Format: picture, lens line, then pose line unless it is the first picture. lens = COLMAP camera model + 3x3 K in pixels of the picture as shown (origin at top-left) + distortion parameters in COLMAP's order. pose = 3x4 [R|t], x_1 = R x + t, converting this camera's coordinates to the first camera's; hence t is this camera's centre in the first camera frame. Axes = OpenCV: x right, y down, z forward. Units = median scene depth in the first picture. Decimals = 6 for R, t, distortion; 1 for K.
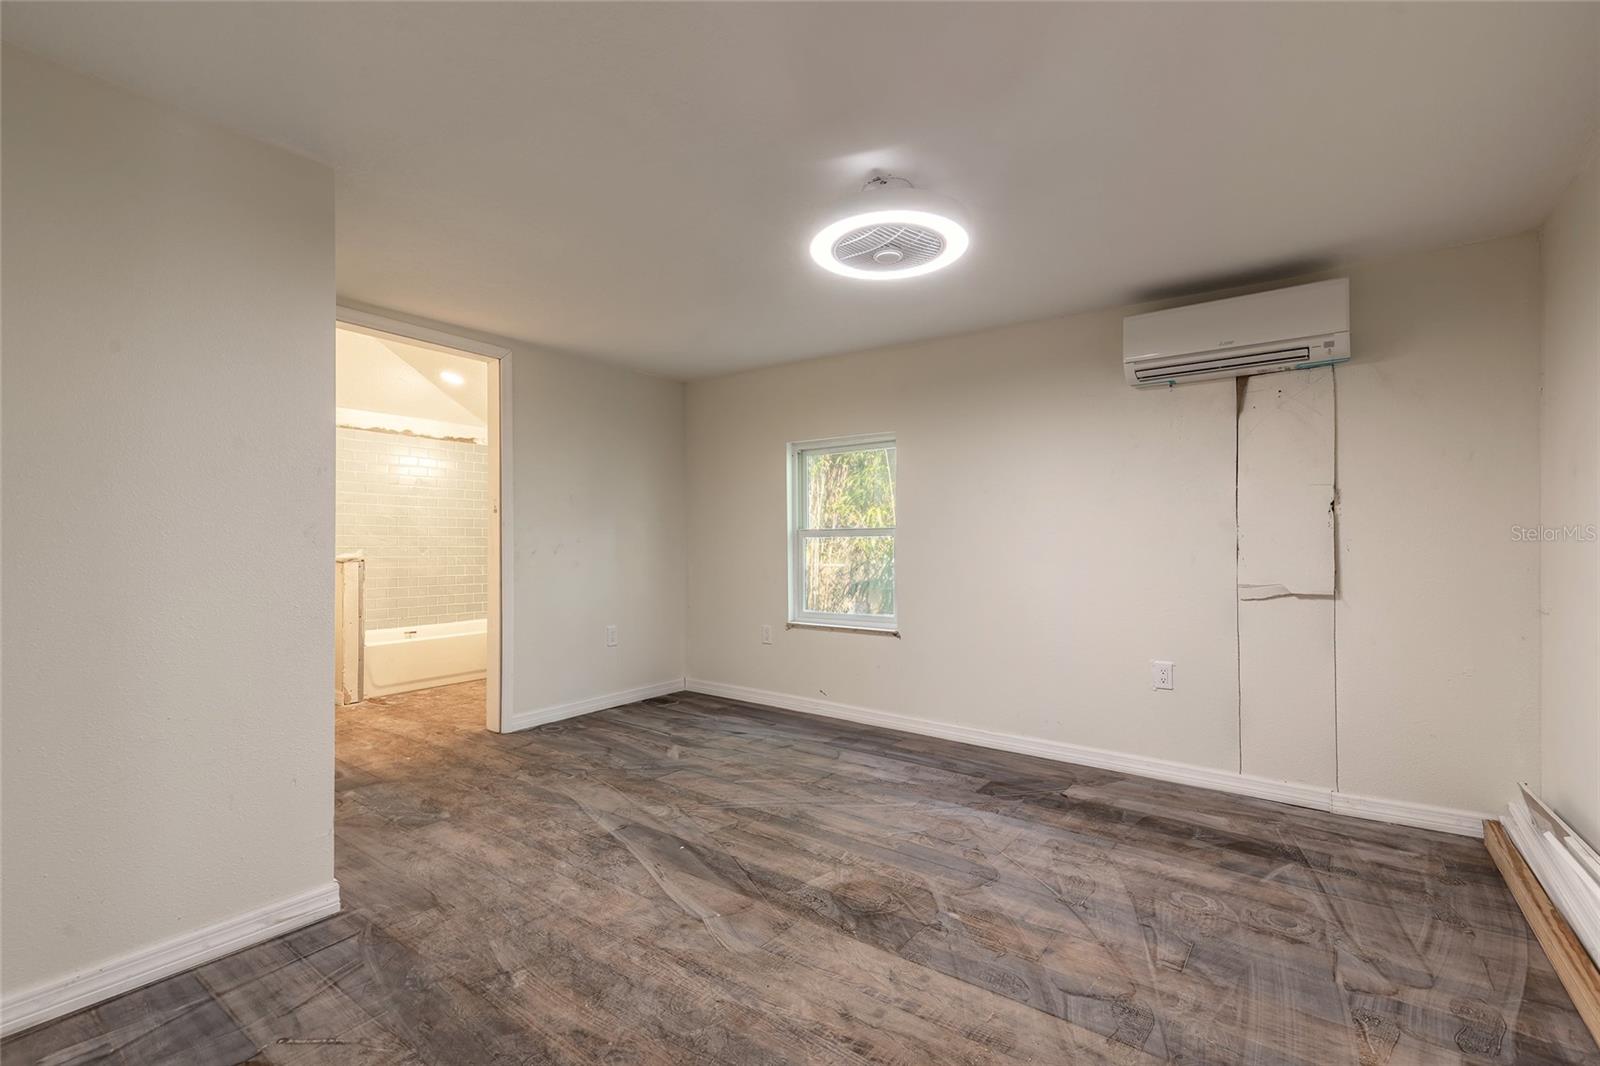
lens RADIAL K [[707.5, 0, 789.9], [0, 707.5, 539.0], [0, 0, 1]] dist [0.003088, -0.000434]
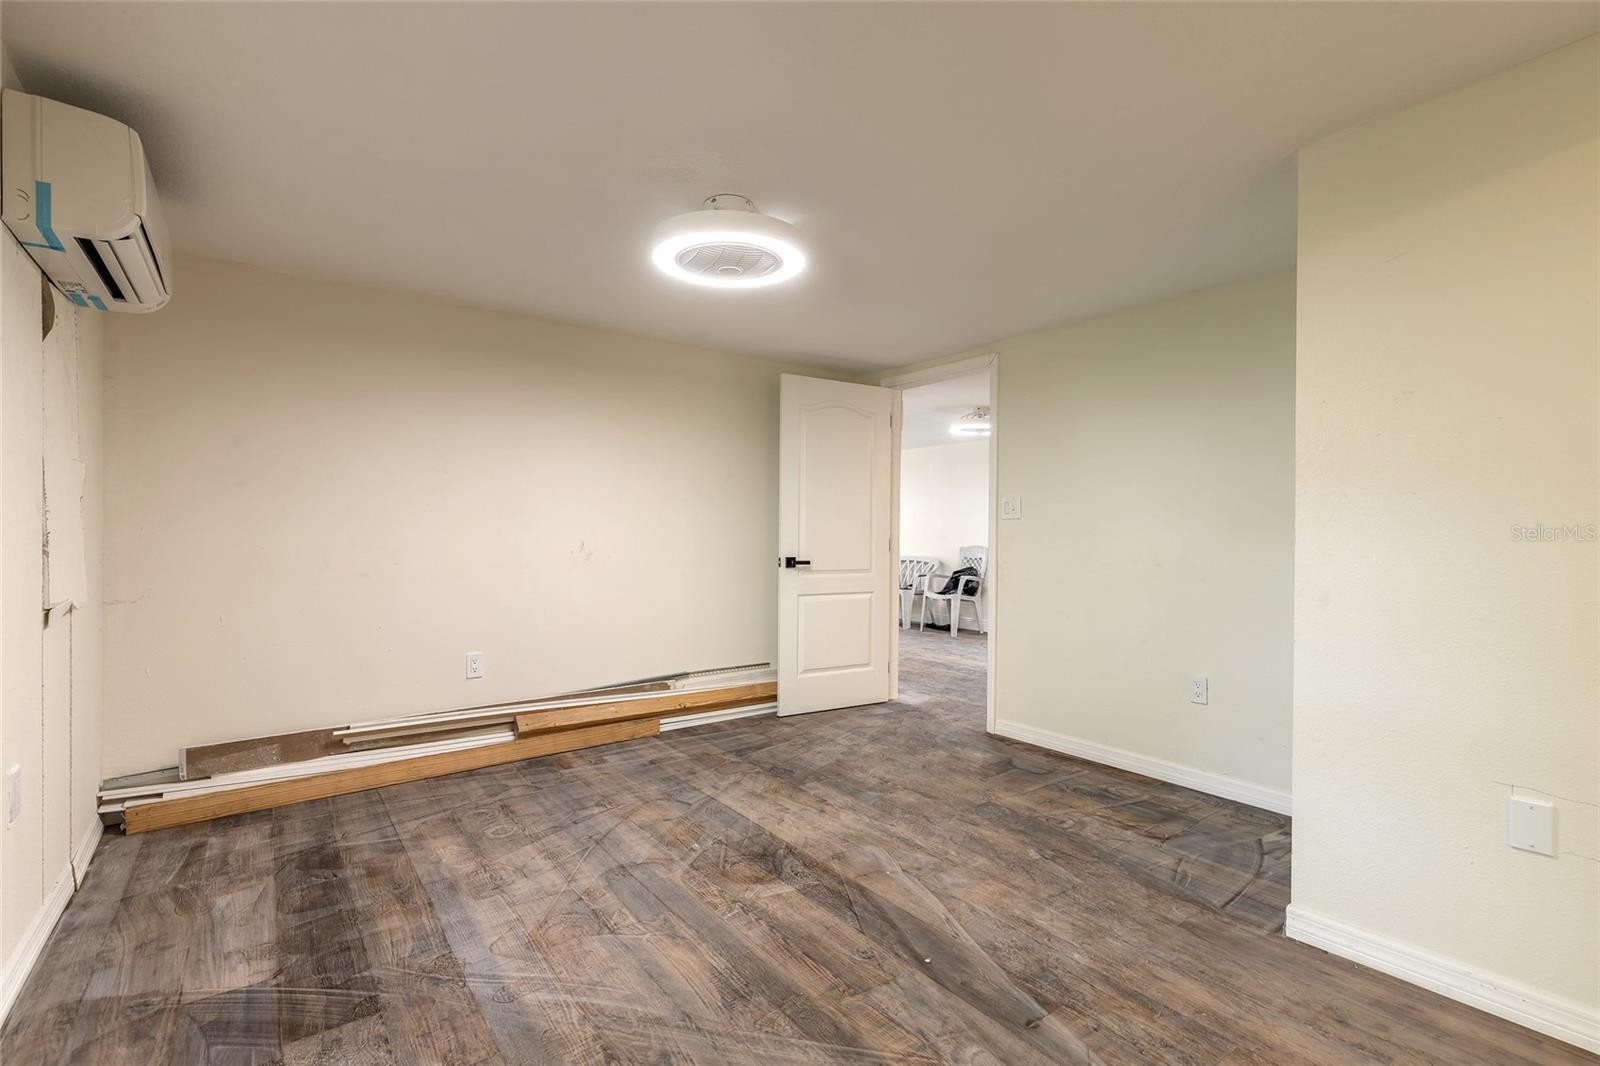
lens RADIAL K [[707.5, 0, 798.4], [0, 707.5, 537.2], [0, 0, 1]] dist [0.003088, -0.000434]
pose [[-0.960526, -0.006917, 0.278105, -0.249342], [-0.008588, 0.999952, -0.004792, 0.002246], [-0.278058, -0.006991, -0.960539, 1.937419]]
